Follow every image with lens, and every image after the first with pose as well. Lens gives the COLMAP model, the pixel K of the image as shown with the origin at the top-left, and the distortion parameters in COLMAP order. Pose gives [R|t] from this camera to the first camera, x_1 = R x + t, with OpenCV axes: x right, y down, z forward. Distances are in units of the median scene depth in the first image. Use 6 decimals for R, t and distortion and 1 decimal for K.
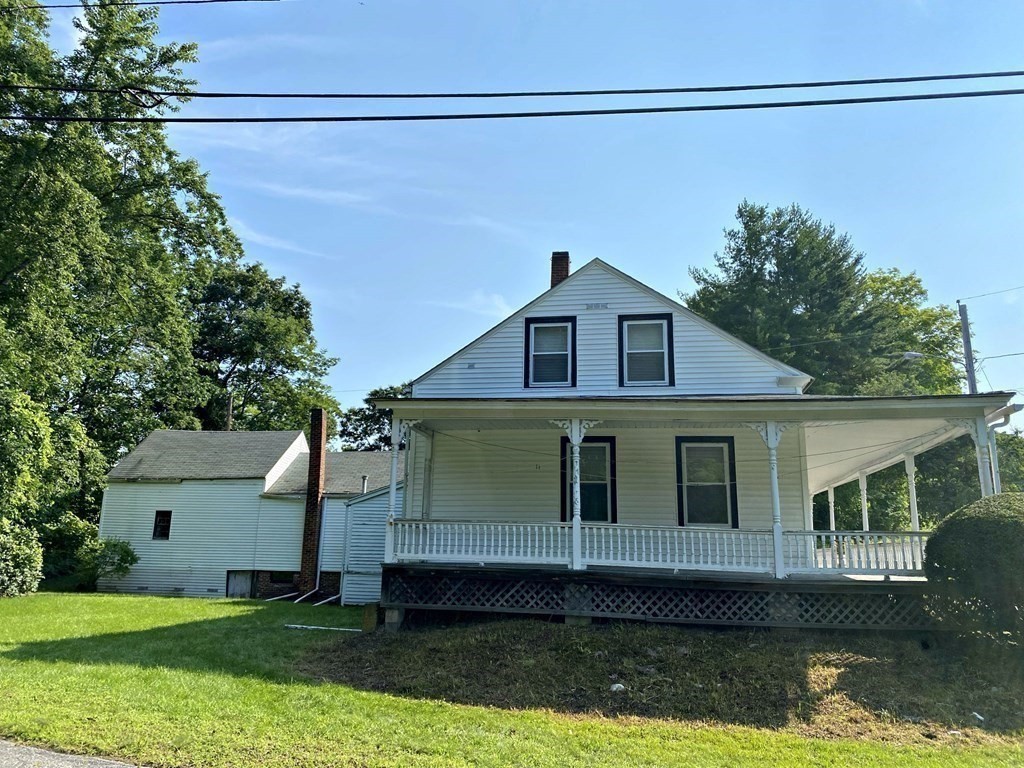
lens RADIAL K [[788.3, 0, 512.0], [0, 788.3, 384.0], [0, 0, 1]] dist [0.000583, 0.001652]
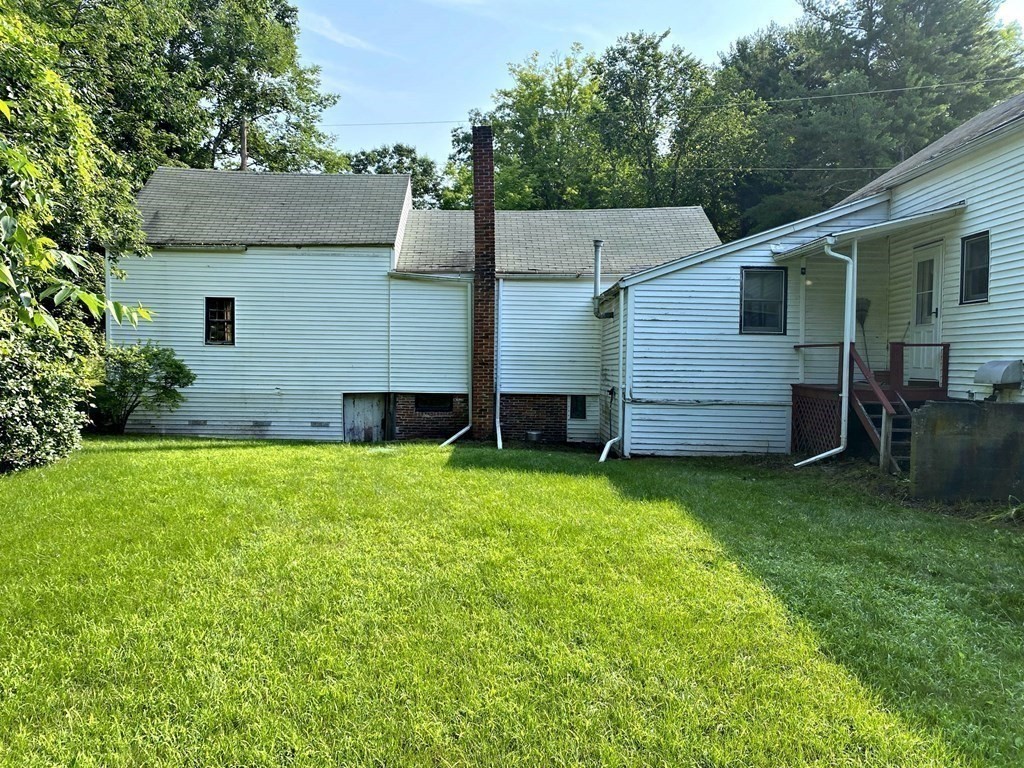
lens RADIAL K [[788.3, 0, 512.0], [0, 788.3, 384.0], [0, 0, 1]] dist [0.000583, 0.001652]
pose [[0.986945, -0.010916, 0.160690, -0.328664], [-0.029880, 0.967971, 0.249277, 0.070114], [-0.158264, -0.250824, 0.955008, 0.386019]]
